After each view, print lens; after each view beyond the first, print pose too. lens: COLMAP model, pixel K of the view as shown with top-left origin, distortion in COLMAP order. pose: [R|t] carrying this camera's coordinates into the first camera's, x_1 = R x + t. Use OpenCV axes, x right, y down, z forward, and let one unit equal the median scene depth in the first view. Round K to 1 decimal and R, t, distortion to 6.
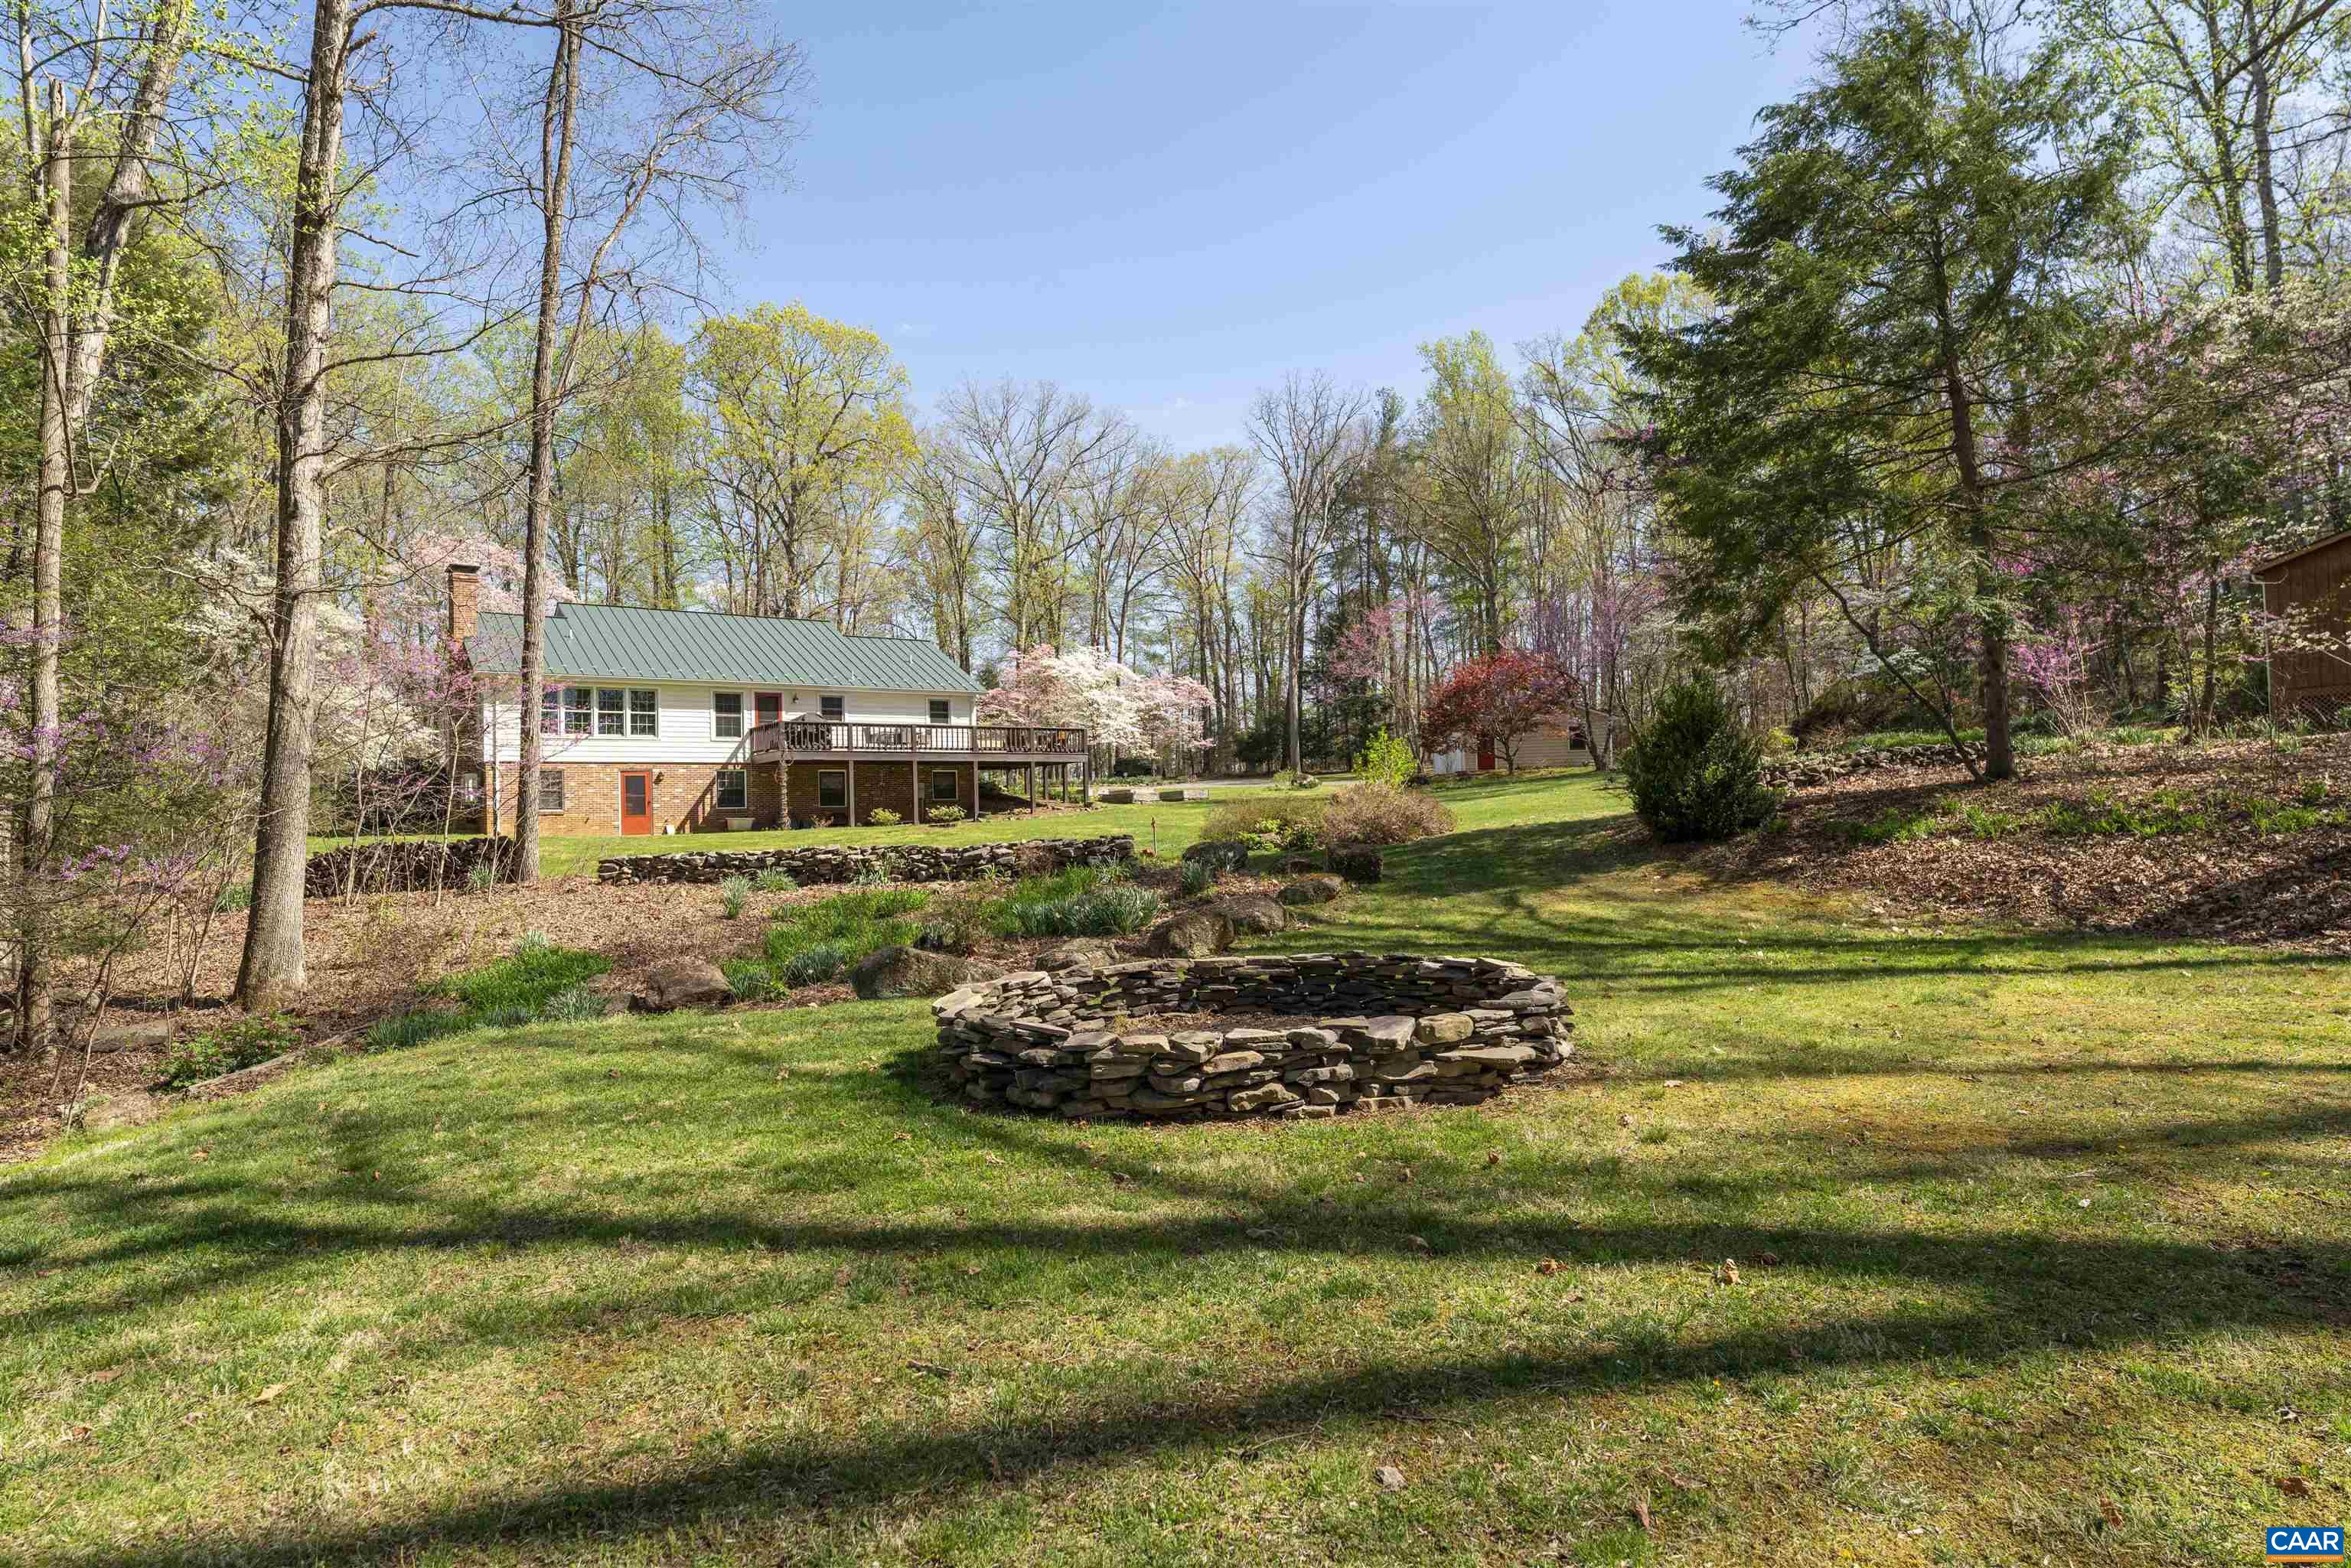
lens RADIAL K [[1302.9, 0, 1175.5], [0, 1302.9, 784.0], [0, 0, 1]] dist [-0.001446, -0.000202]
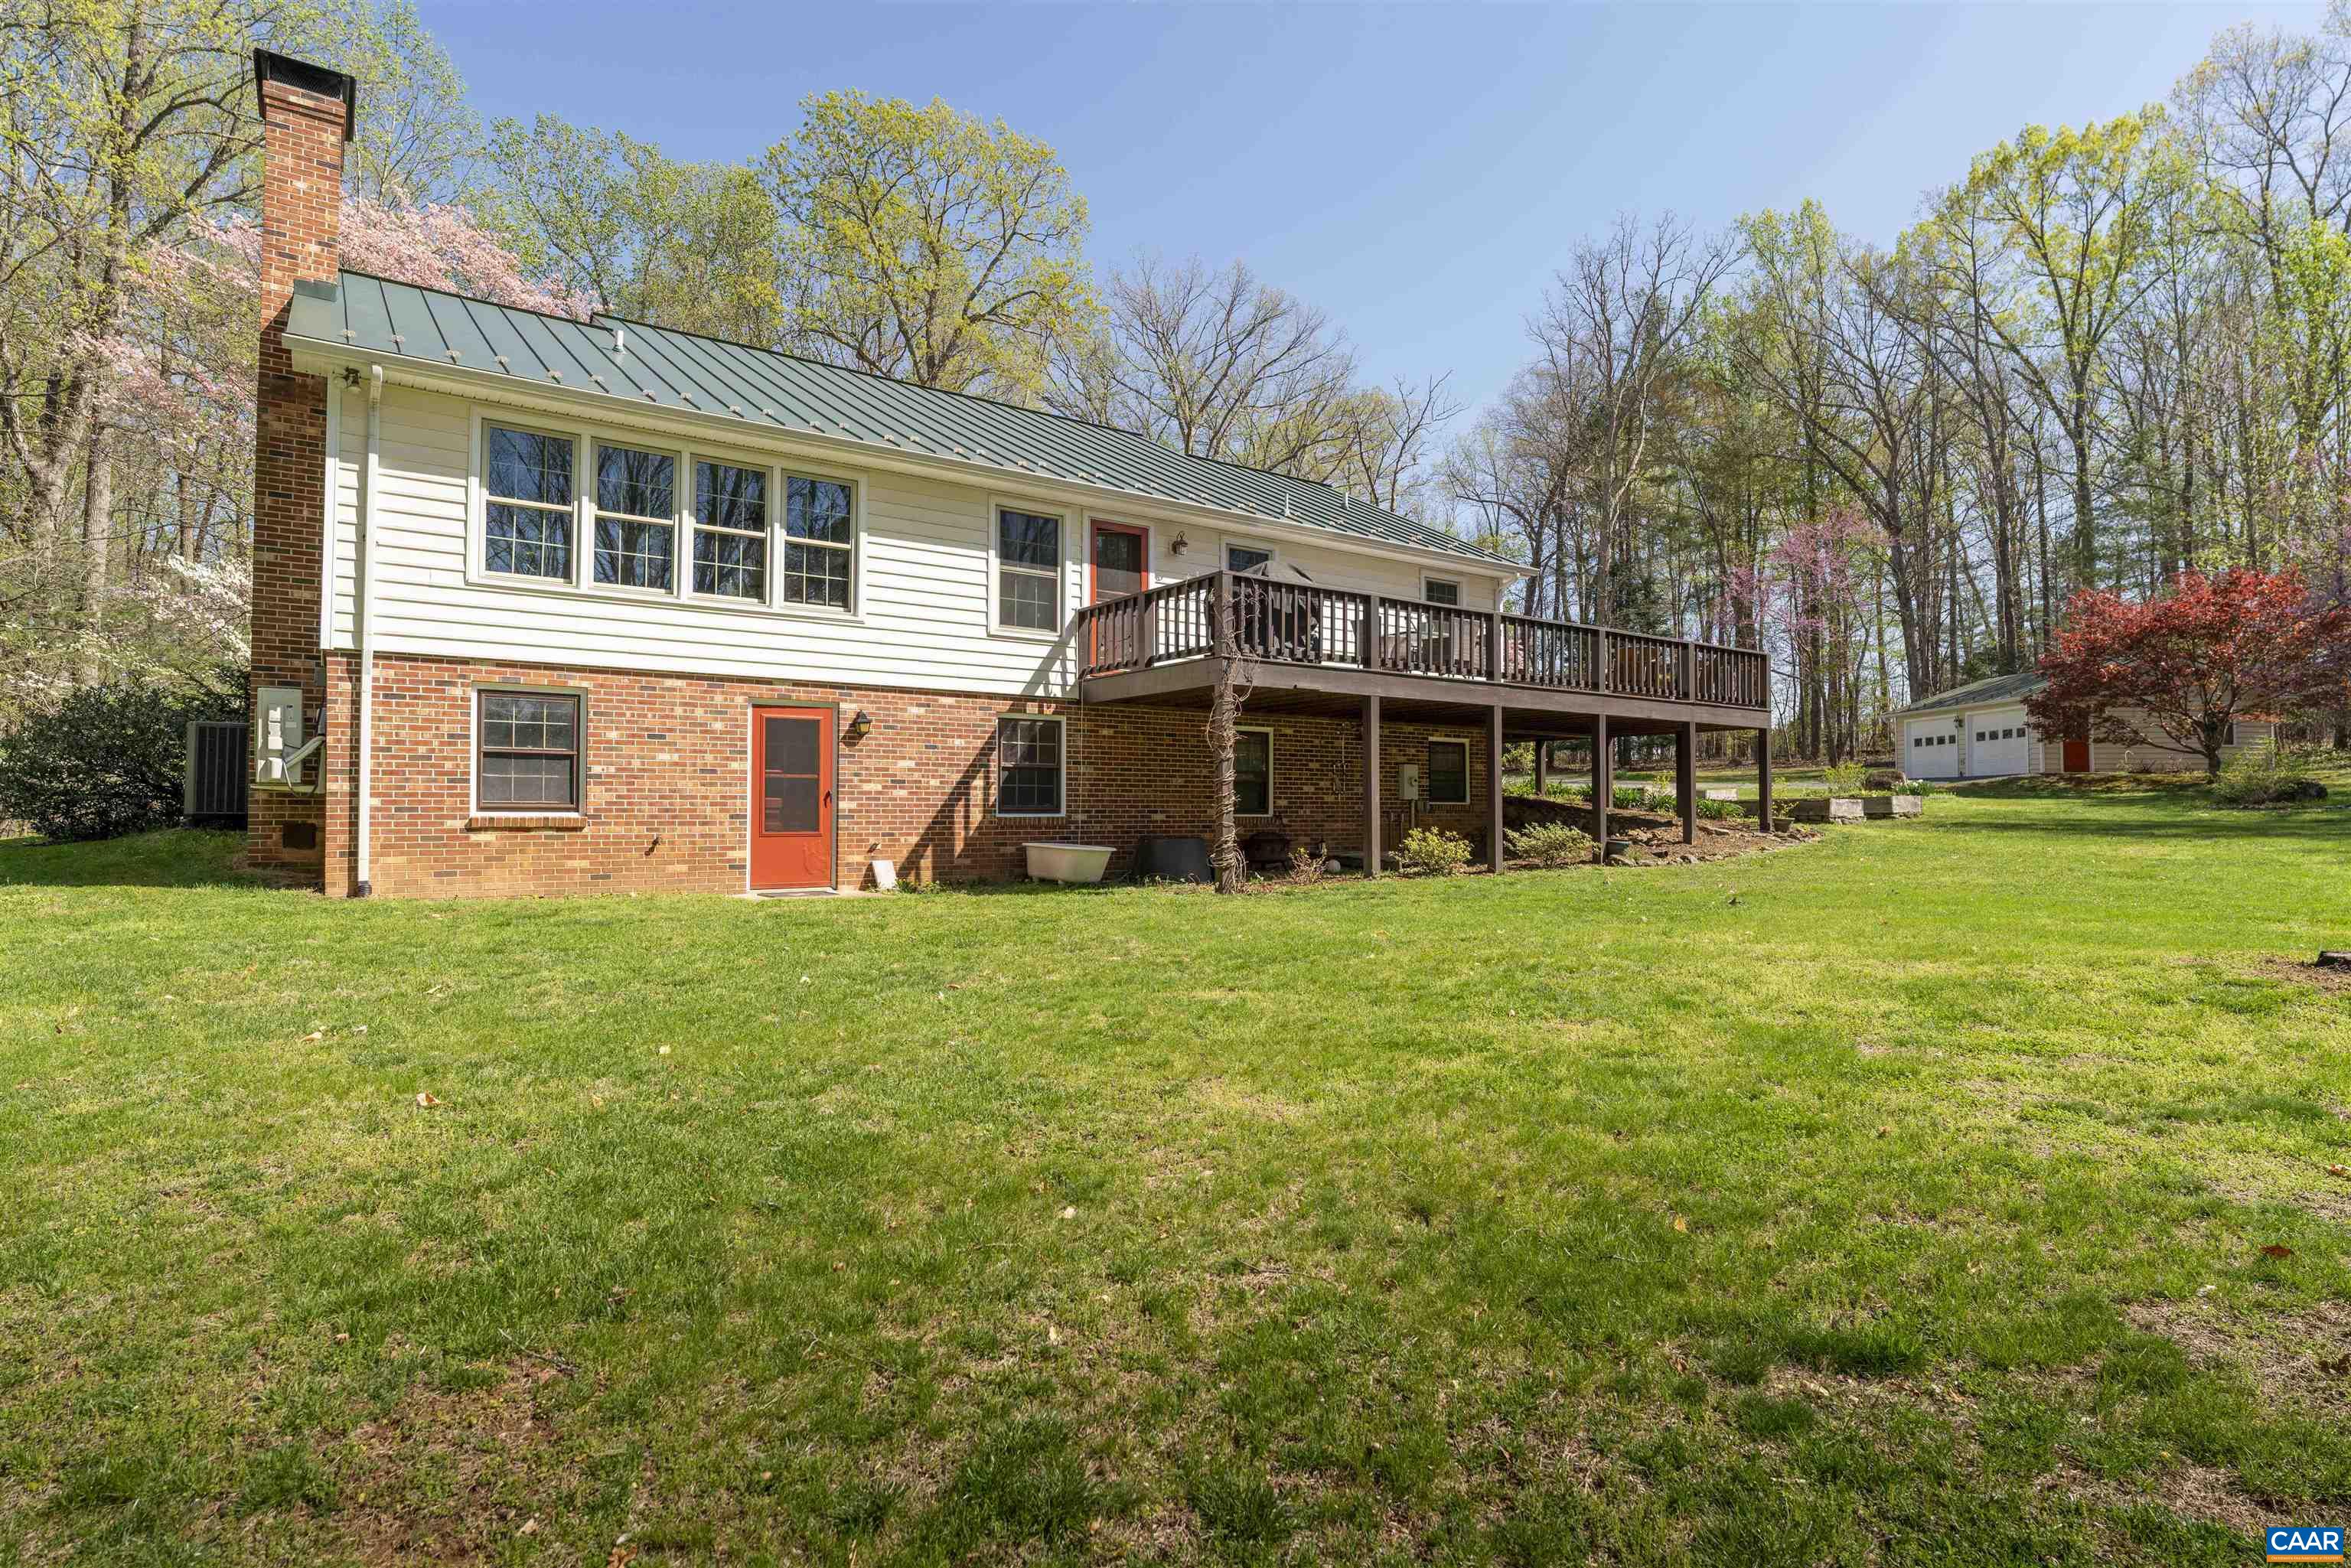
lens RADIAL K [[1224.0, 0, 1175.5], [0, 1224.0, 784.0], [0, 0, 1]] dist [0.002021, 0.000626]
pose [[0.999592, 0.027920, -0.006082, -0.302053], [-0.027903, 0.999606, 0.002961, 0.007078], [0.006163, -0.002790, 0.999977, 0.655183]]
